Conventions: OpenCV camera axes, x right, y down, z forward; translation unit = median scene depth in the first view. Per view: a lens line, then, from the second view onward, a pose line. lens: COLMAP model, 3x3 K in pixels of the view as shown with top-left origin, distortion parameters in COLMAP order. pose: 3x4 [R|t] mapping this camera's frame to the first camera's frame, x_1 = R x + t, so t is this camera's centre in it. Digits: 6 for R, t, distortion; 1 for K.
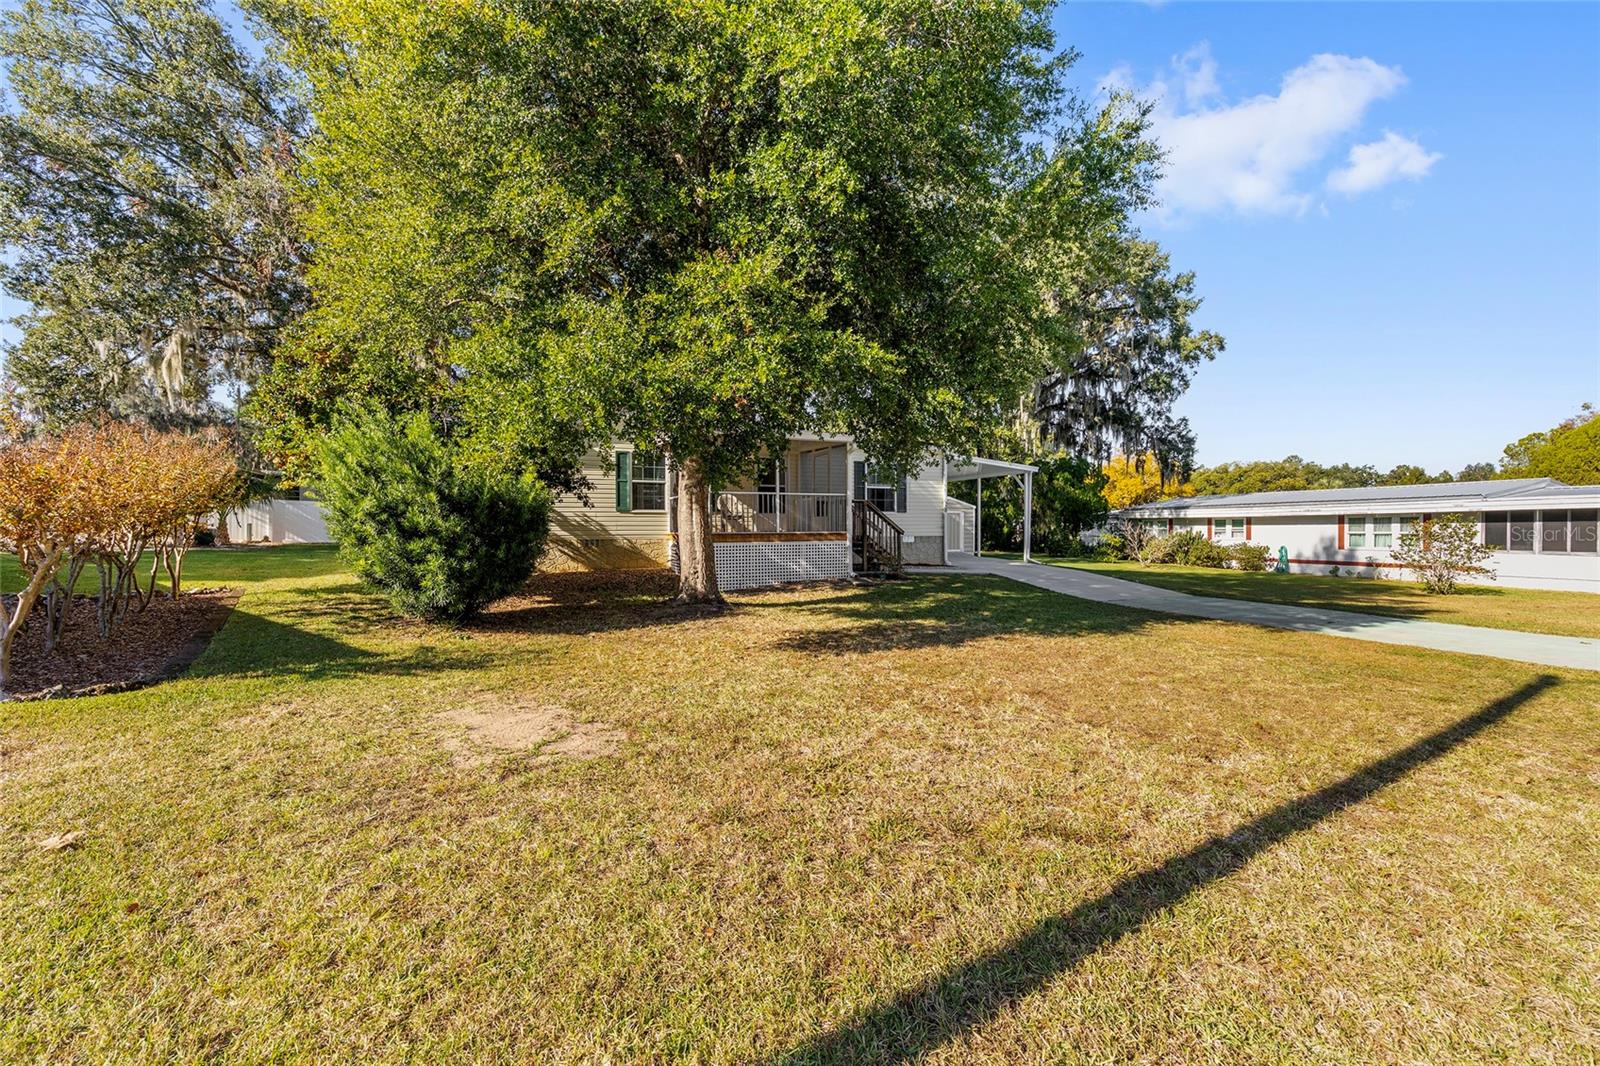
lens RADIAL K [[644.0, 0, 790.6], [0, 644.0, 536.3], [0, 0, 1]] dist [-0.000764, 0.000640]
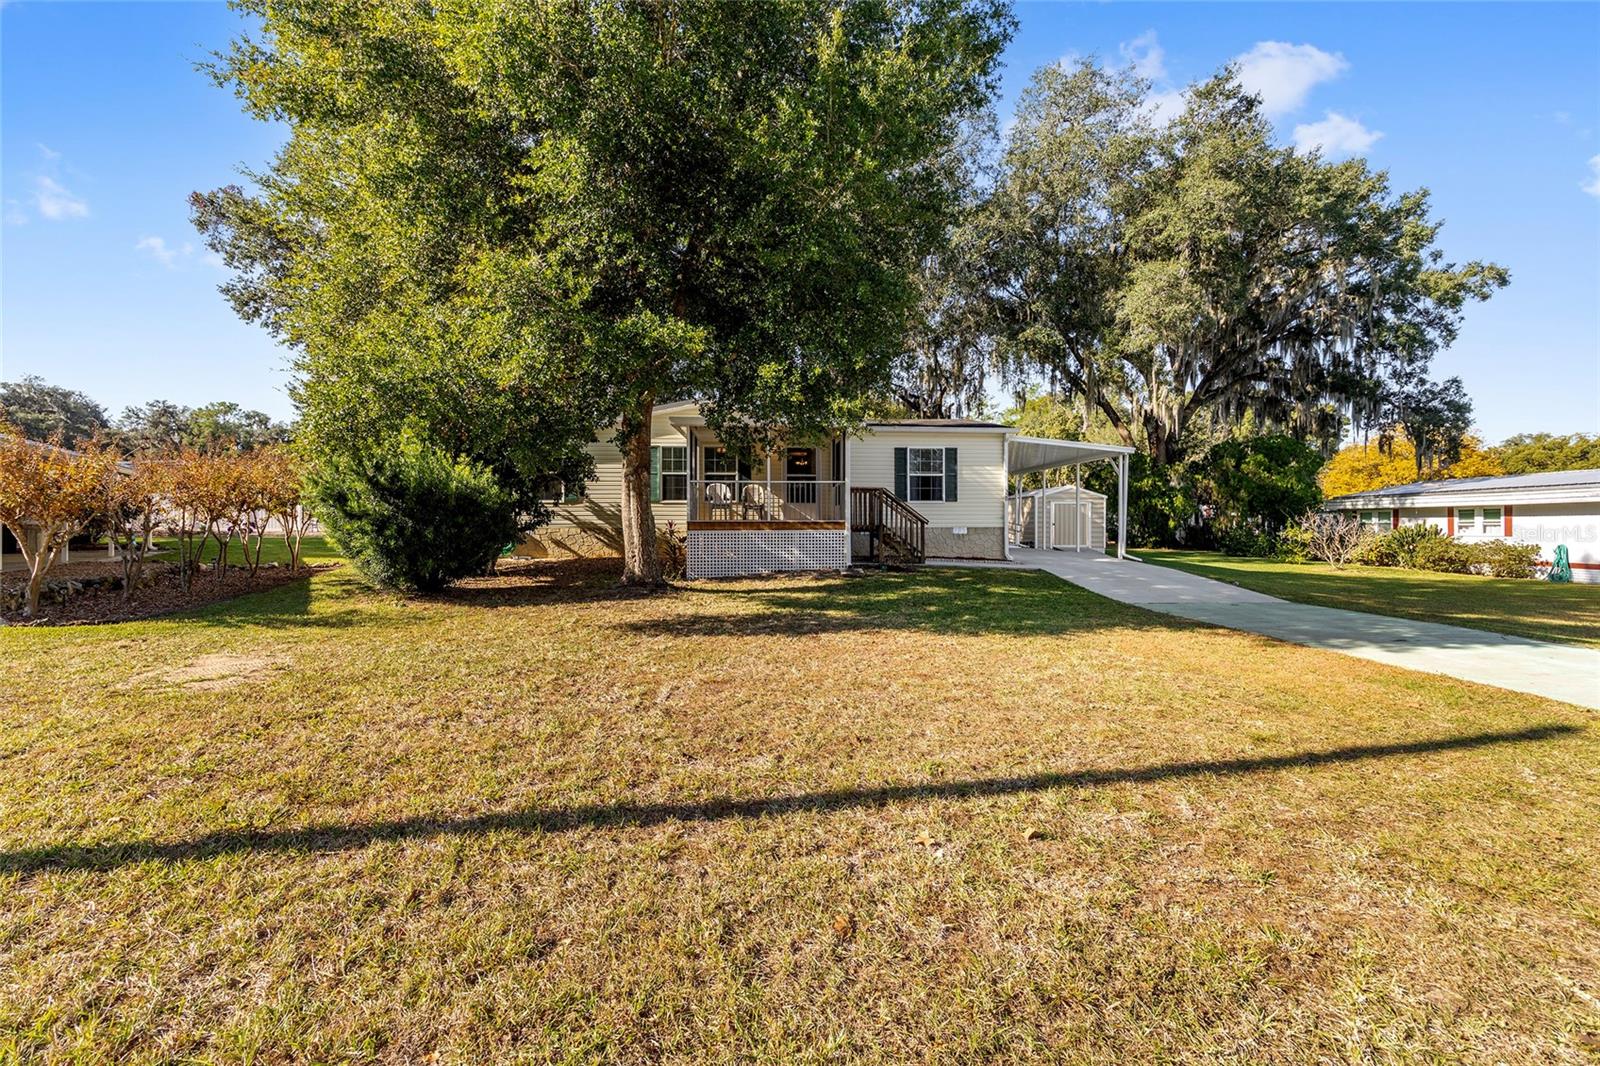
lens RADIAL K [[644.0, 0, 791.4], [0, 644.0, 523.2], [0, 0, 1]] dist [-0.000764, 0.000640]
pose [[0.947521, 0.000875, -0.319693, 0.161068], [-0.005830, 0.999877, -0.014542, 0.005920], [0.319641, 0.015643, 0.947410, 0.032239]]
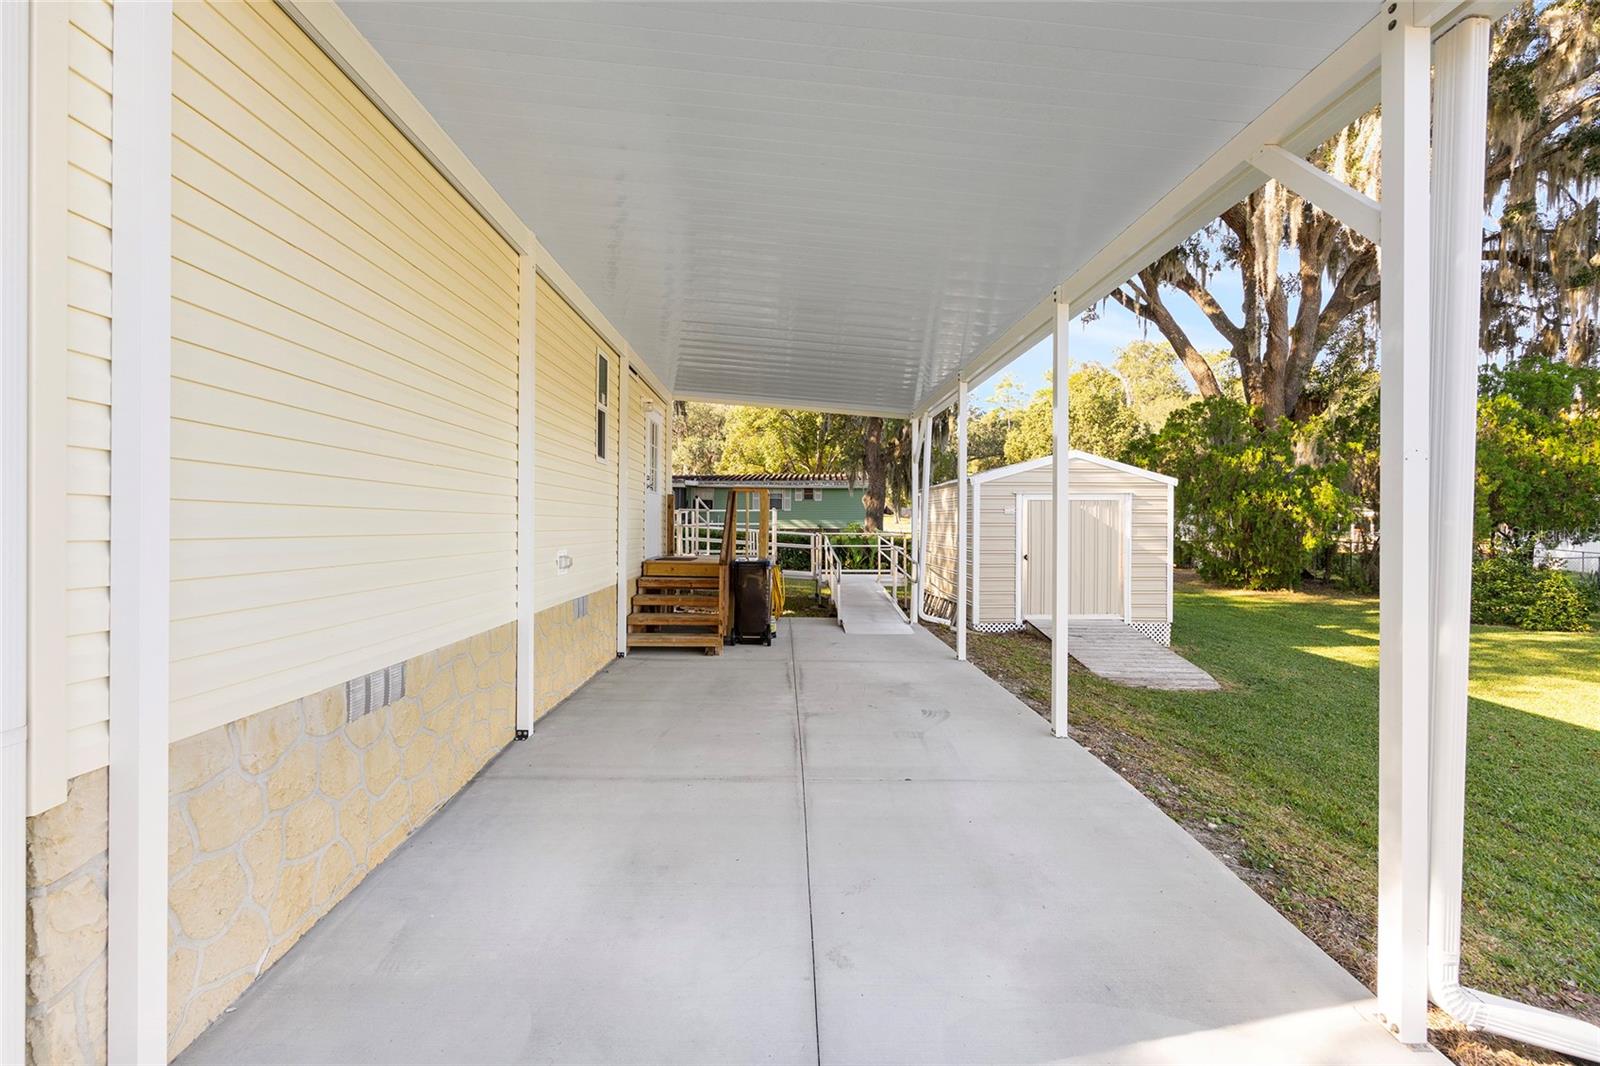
lens RADIAL K [[644.0, 0, 794.8], [0, 644.0, 527.3], [0, 0, 1]] dist [-0.000764, 0.000640]
pose [[0.929419, -0.001185, -0.369025, 0.229063], [-0.003130, 0.999934, -0.011094, -0.017582], [0.369013, 0.011466, 0.929353, 0.632123]]
